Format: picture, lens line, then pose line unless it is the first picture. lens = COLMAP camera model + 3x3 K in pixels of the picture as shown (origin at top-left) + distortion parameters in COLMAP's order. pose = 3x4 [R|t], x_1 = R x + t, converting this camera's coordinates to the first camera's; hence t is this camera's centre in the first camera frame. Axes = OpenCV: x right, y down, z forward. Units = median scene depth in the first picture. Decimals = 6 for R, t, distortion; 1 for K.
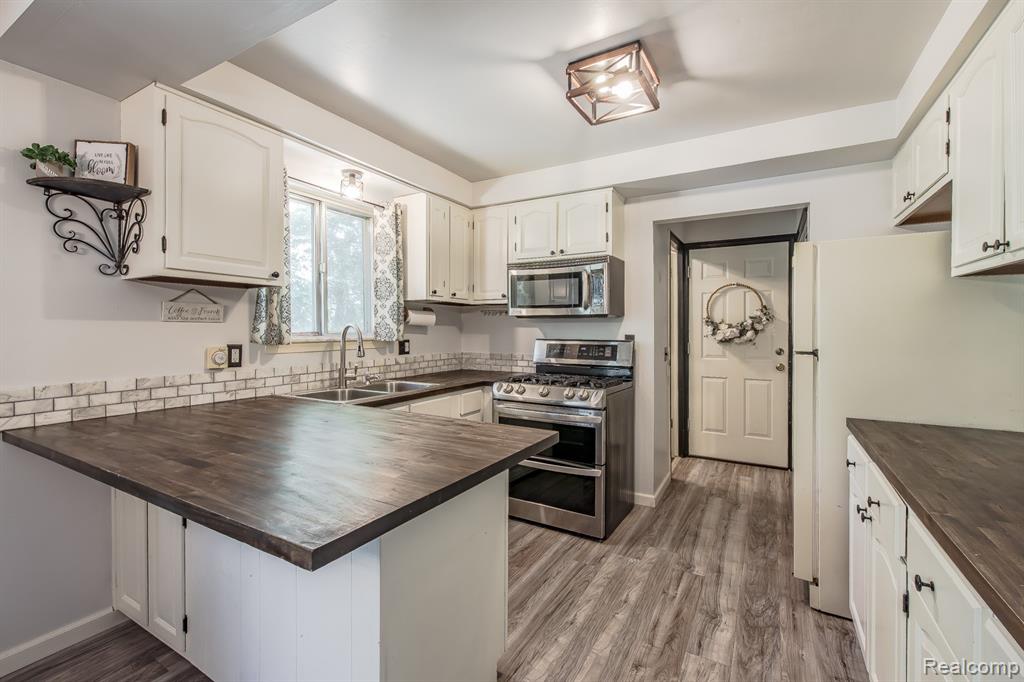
lens RADIAL K [[445.0, 0, 528.2], [0, 445.0, 330.7], [0, 0, 1]] dist [0.000441, -0.000822]
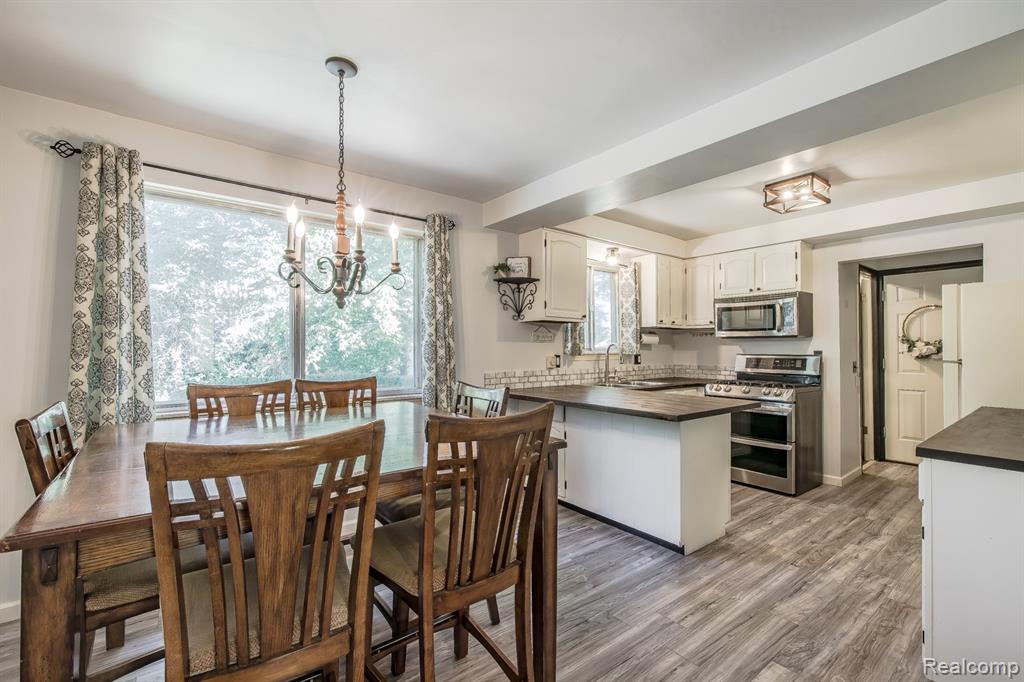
lens RADIAL K [[445.0, 0, 532.2], [0, 445.0, 344.5], [0, 0, 1]] dist [0.000441, -0.000822]
pose [[0.928208, -0.004254, -0.372037, -0.065153], [-0.000834, 0.999908, -0.013514, 0.010283], [0.372060, 0.012854, 0.928120, -0.551494]]
